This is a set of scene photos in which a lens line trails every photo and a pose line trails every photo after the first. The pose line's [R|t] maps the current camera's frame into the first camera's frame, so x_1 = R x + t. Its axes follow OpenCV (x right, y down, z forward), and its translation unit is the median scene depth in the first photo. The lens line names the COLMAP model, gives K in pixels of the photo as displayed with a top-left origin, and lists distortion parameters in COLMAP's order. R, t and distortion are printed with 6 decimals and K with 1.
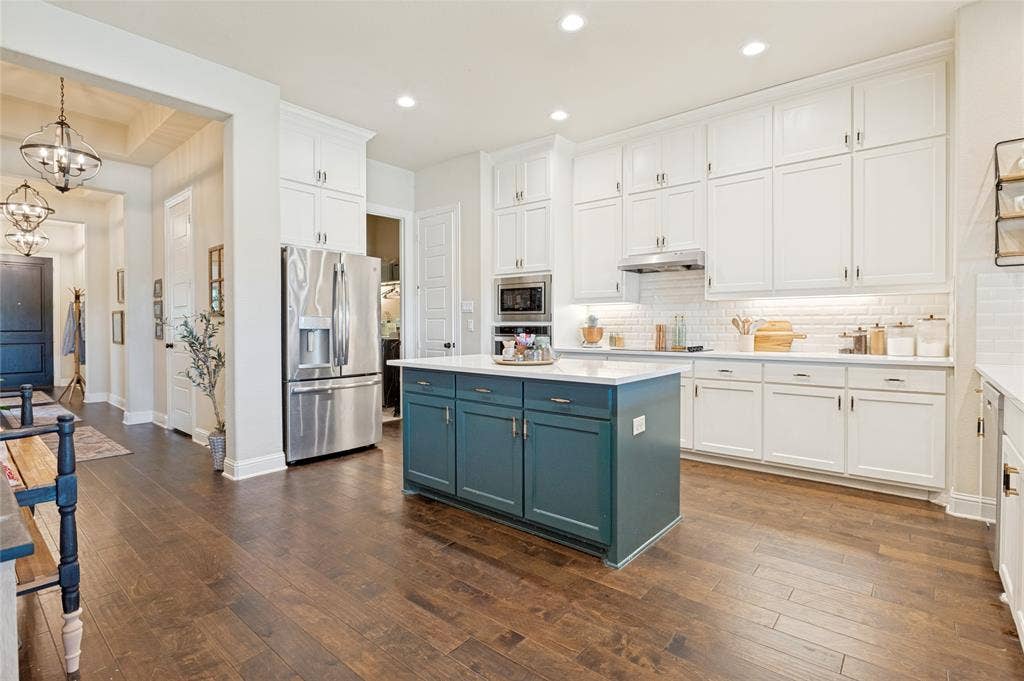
lens RADIAL K [[487.2, 0, 510.8], [0, 487.2, 334.7], [0, 0, 1]] dist [-0.015213, -0.000046]
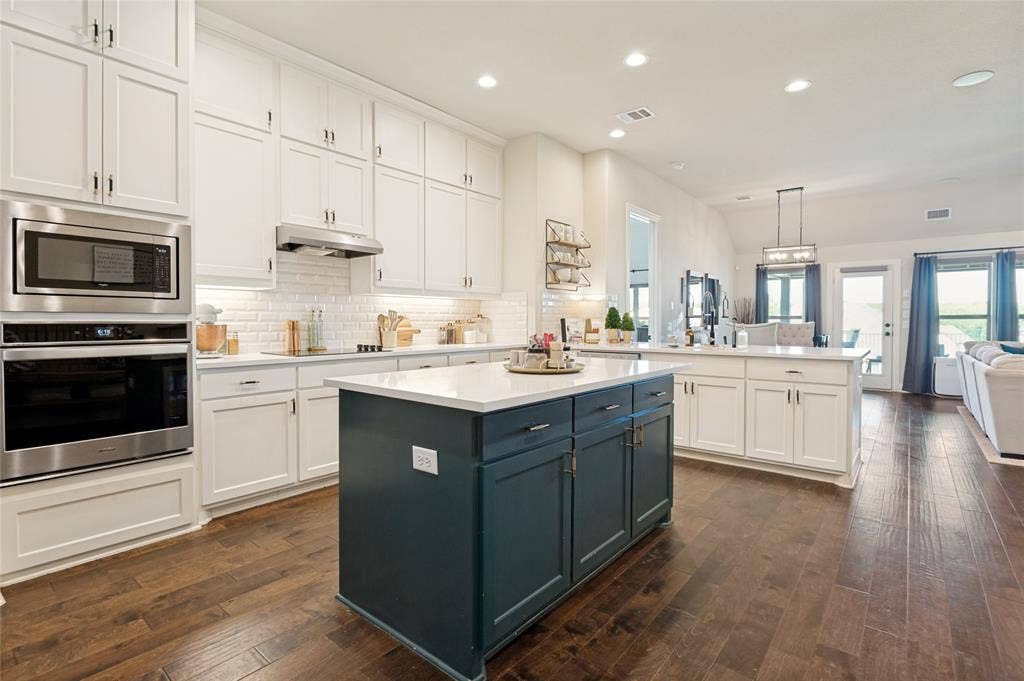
lens RADIAL K [[487.2, 0, 510.8], [0, 487.2, 334.7], [0, 0, 1]] dist [-0.015213, -0.000046]
pose [[-0.010275, -0.025444, 0.999623, -0.486601], [0.015967, 0.999545, 0.025606, -0.012996], [-0.999820, 0.016225, -0.009864, 0.702145]]
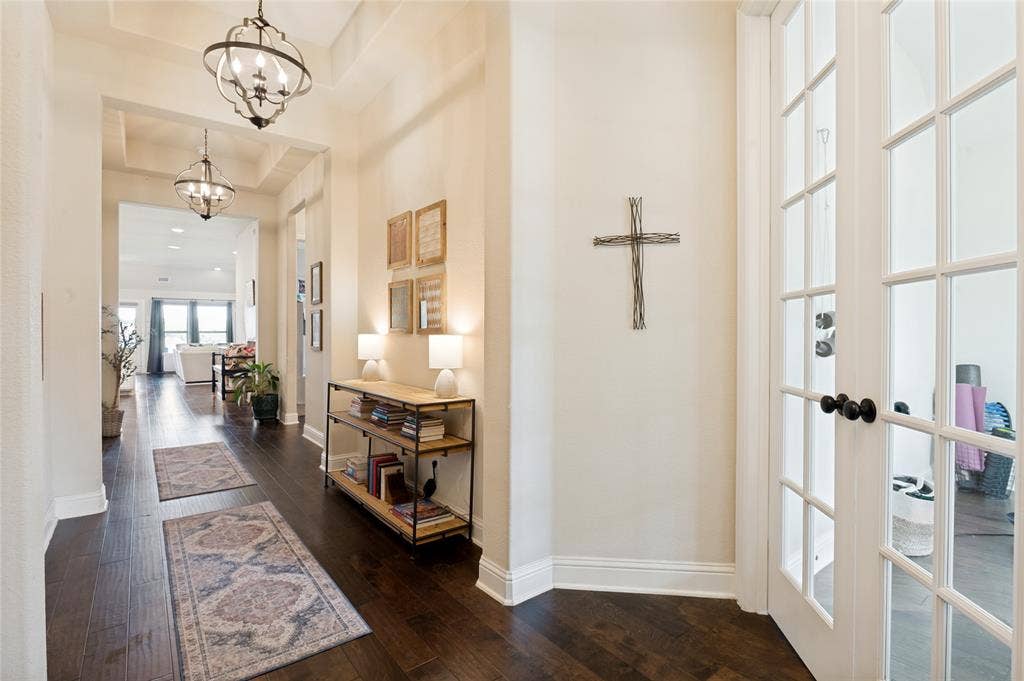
lens RADIAL K [[489.4, 0, 511.3], [0, 489.4, 337.7], [0, 0, 1]] dist [-0.009303, 0.000039]
pose [[-0.976727, -0.006767, 0.214379, -1.780919], [-0.003853, 0.999894, 0.014008, -0.023469], [-0.214451, 0.012856, -0.976650, 1.871555]]
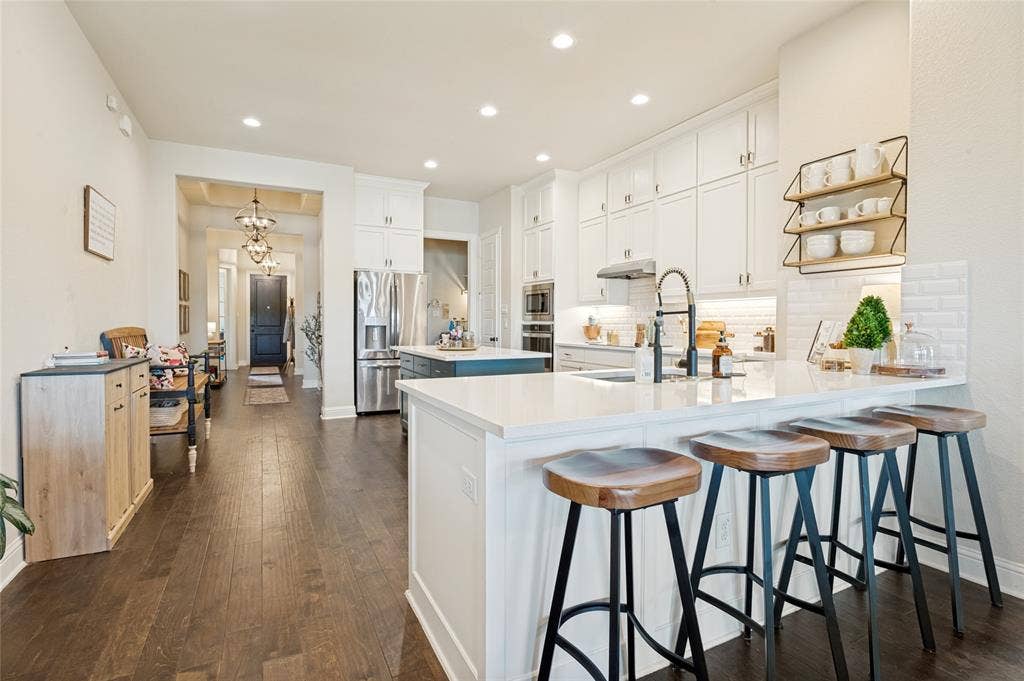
lens RADIAL K [[493.5, 0, 512.0], [0, 493.5, 340.5], [0, 0, 1]] dist [-0.024372, -0.000044]
pose [[0.920561, 0.018380, -0.390167, 0.512771], [-0.012130, 0.999756, 0.018476, 0.000775], [0.390411, -0.012276, 0.920559, -0.204944]]
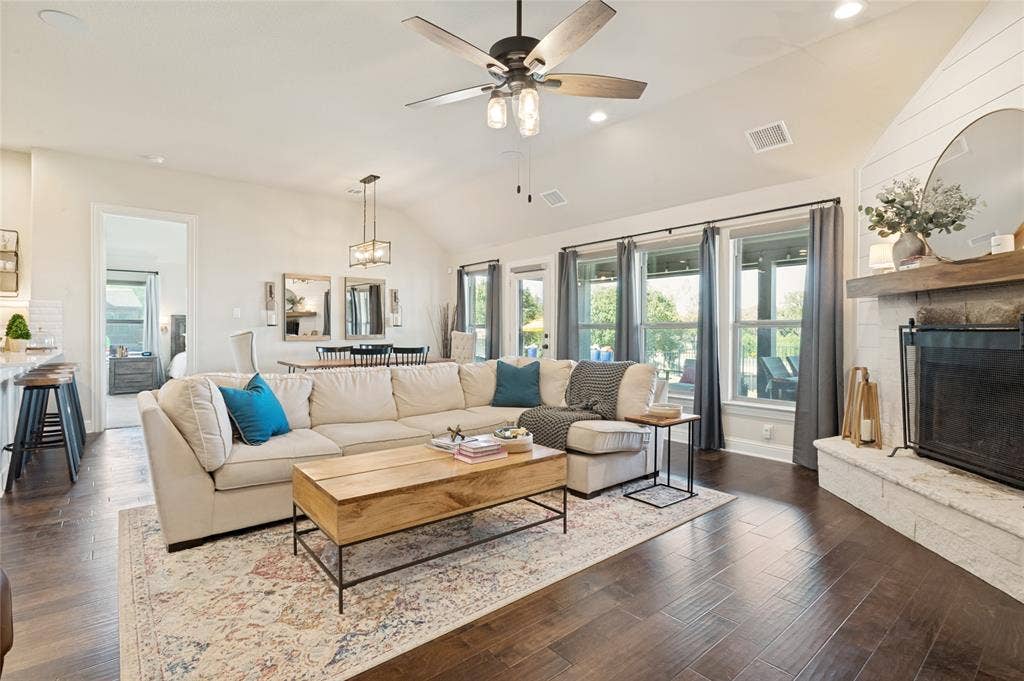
lens RADIAL K [[489.4, 0, 511.3], [0, 489.4, 337.7], [0, 0, 1]] dist [-0.009303, 0.000039]
pose [[0.182844, -0.009574, 0.983095, -0.206506], [0.008701, 0.999929, 0.008119, 0.011491], [-0.983103, 0.007069, 0.182914, -0.842915]]
